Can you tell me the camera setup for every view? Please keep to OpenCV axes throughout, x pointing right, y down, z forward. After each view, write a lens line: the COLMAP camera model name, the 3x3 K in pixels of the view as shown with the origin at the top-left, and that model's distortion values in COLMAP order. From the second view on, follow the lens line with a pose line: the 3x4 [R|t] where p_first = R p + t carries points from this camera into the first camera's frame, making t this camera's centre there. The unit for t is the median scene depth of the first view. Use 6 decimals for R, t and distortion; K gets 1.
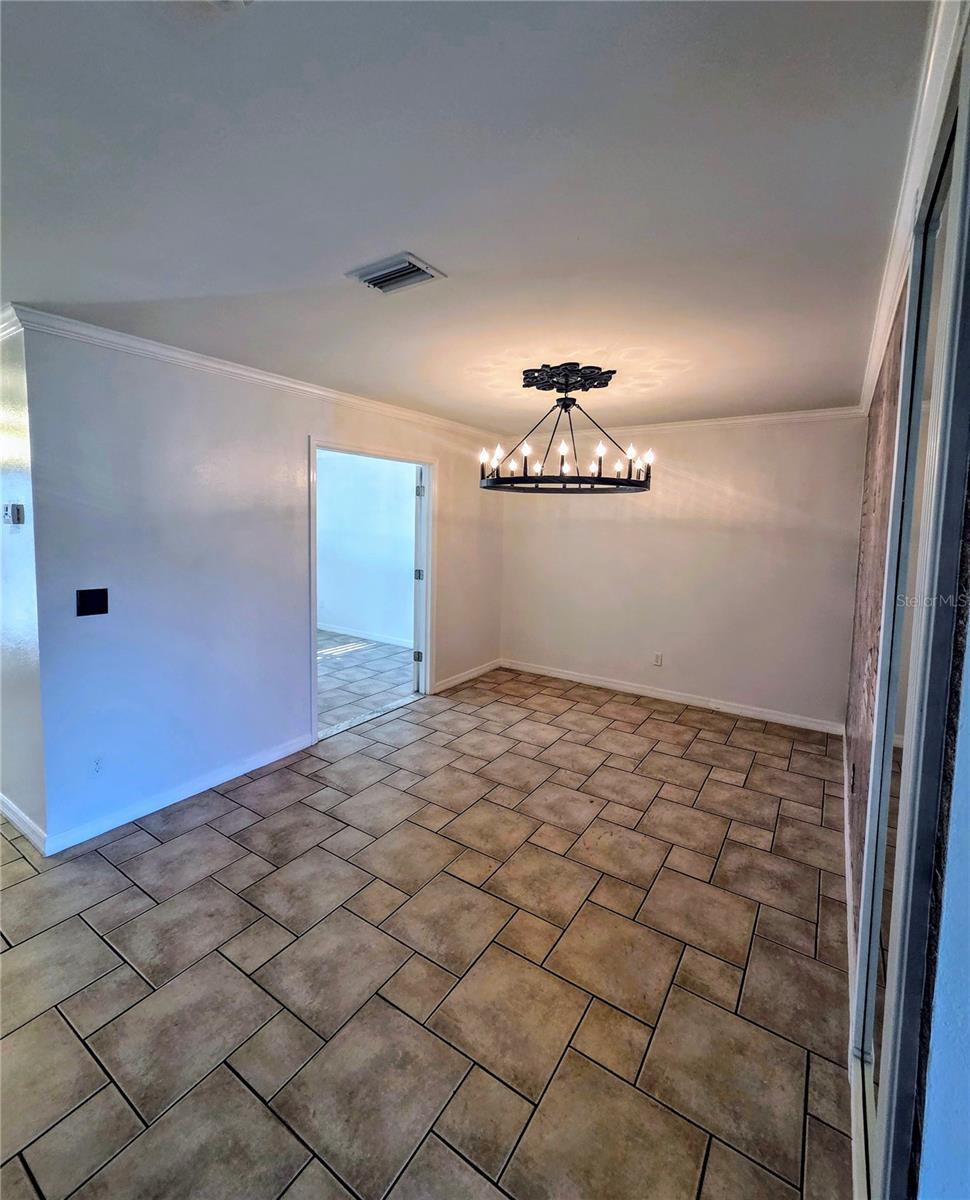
lens RADIAL K [[525.6, 0, 486.6], [0, 525.6, 554.9], [0, 0, 1]] dist [0.003724, -0.000753]
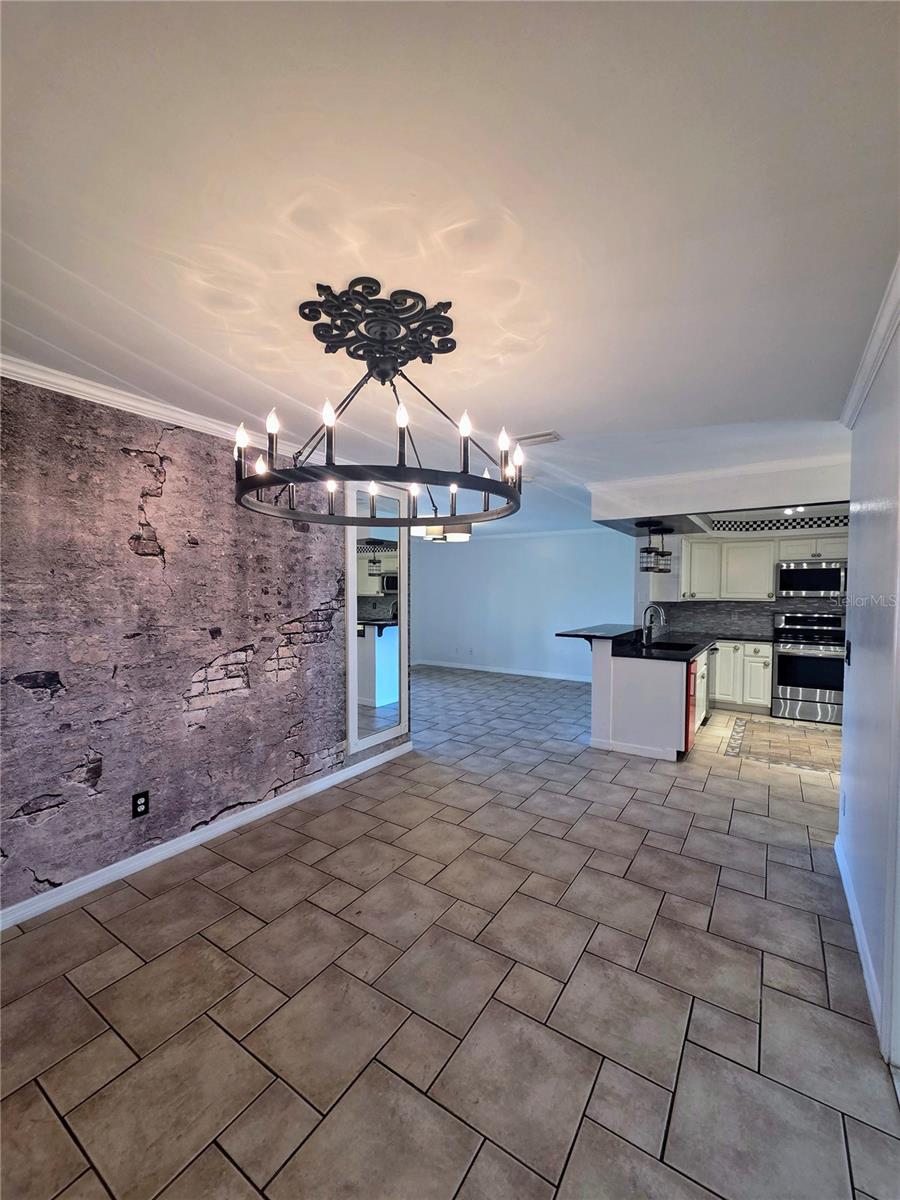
lens RADIAL K [[491.5, 0, 451.1], [0, 491.5, 600.9], [0, 0, 1]] dist [0.006039, -0.000884]
pose [[-0.999757, -0.021968, -0.002000, 0.069262], [-0.022059, 0.995484, 0.092327, -0.077172], [-0.000037, 0.092349, -0.995727, 1.685018]]
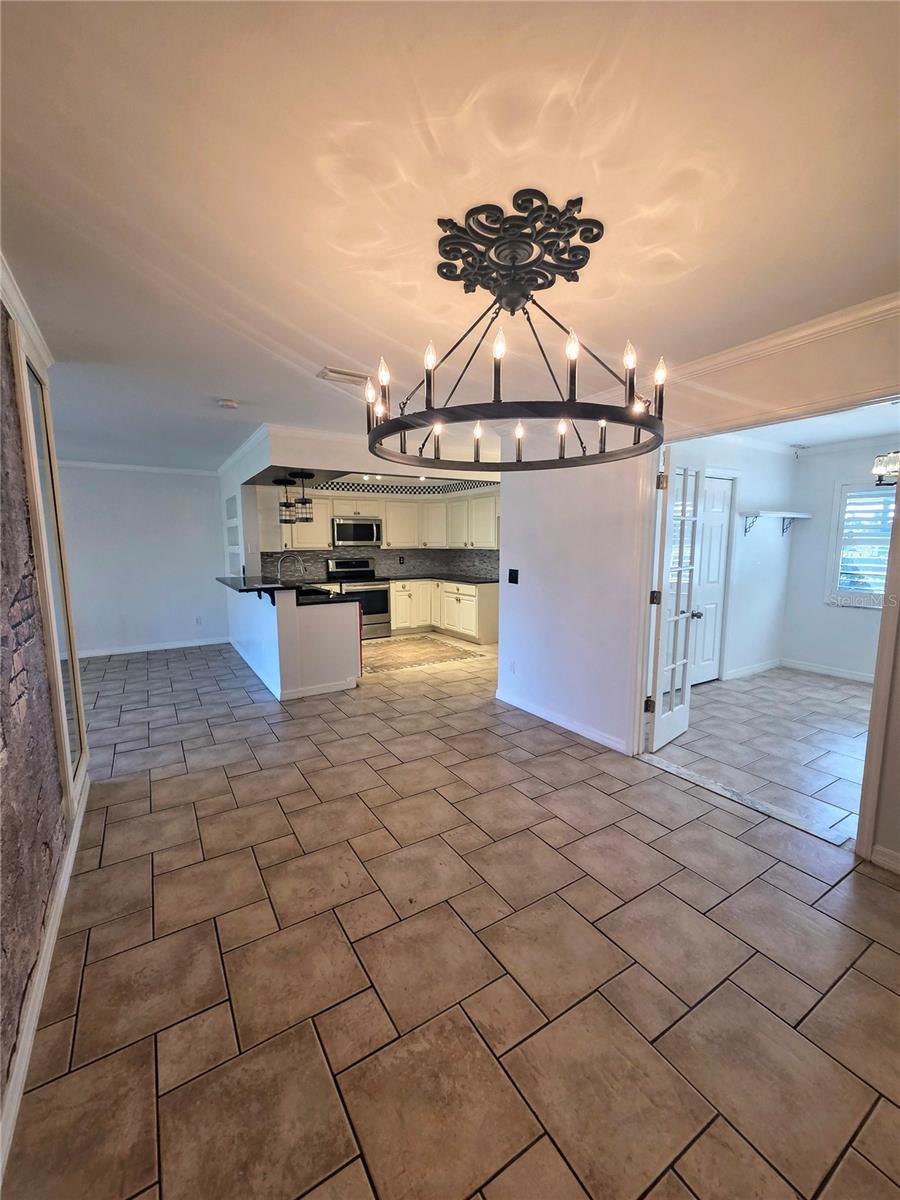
lens RADIAL K [[491.5, 0, 457.7], [0, 491.5, 604.1], [0, 0, 1]] dist [0.006039, -0.000884]
pose [[-0.405895, 0.097758, -0.908676, 0.737016], [-0.066835, 0.988425, 0.136192, -0.027924], [0.911473, 0.116011, -0.394663, 1.260639]]
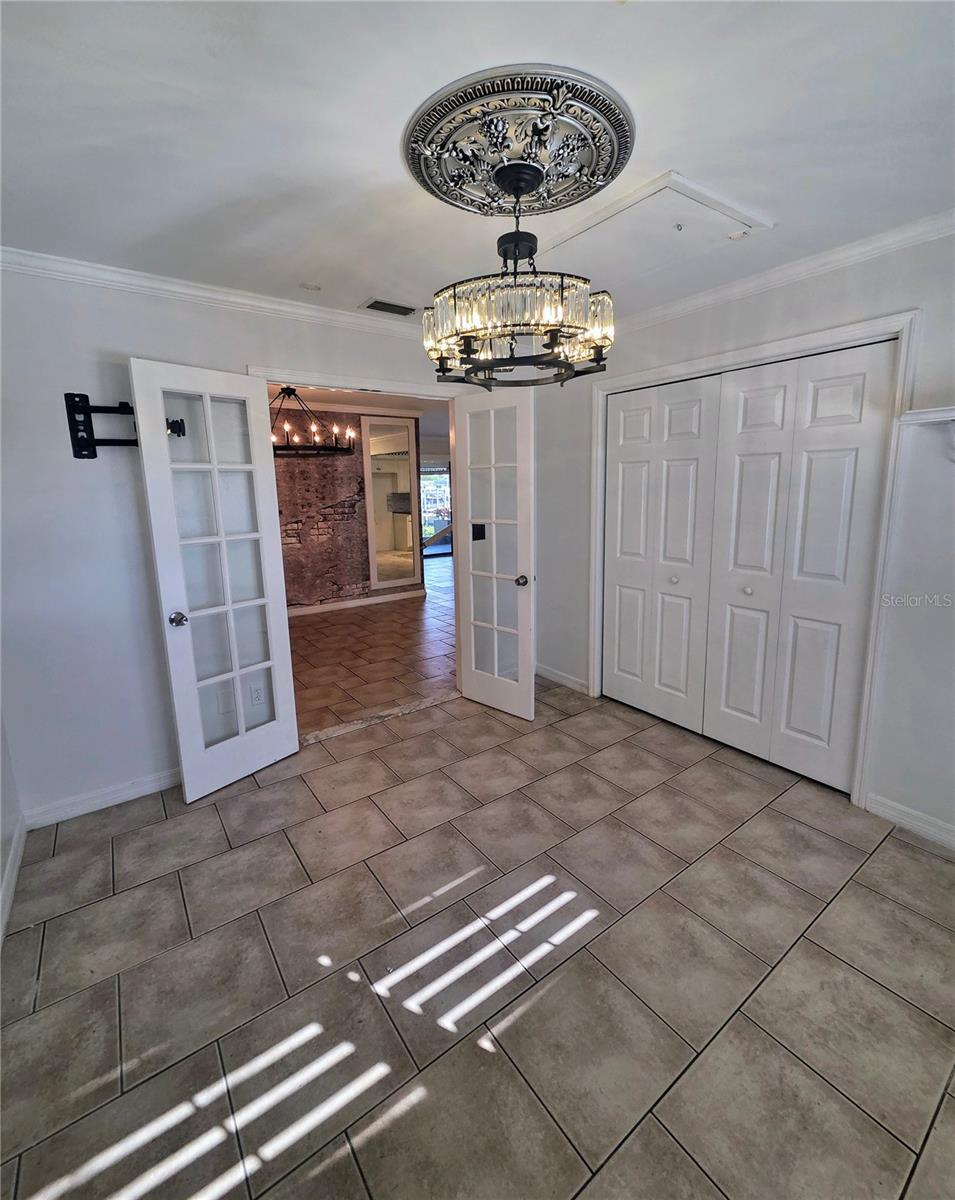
lens RADIAL K [[538.4, 0, 462.6], [0, 538.4, 567.0], [0, 0, 1]] dist [-0.018067, 0.000520]
pose [[-0.921502, -0.058429, 0.383953, -0.885825], [0.030113, 0.974892, 0.220631, -0.142623], [-0.387204, 0.214874, -0.896606, 2.318021]]
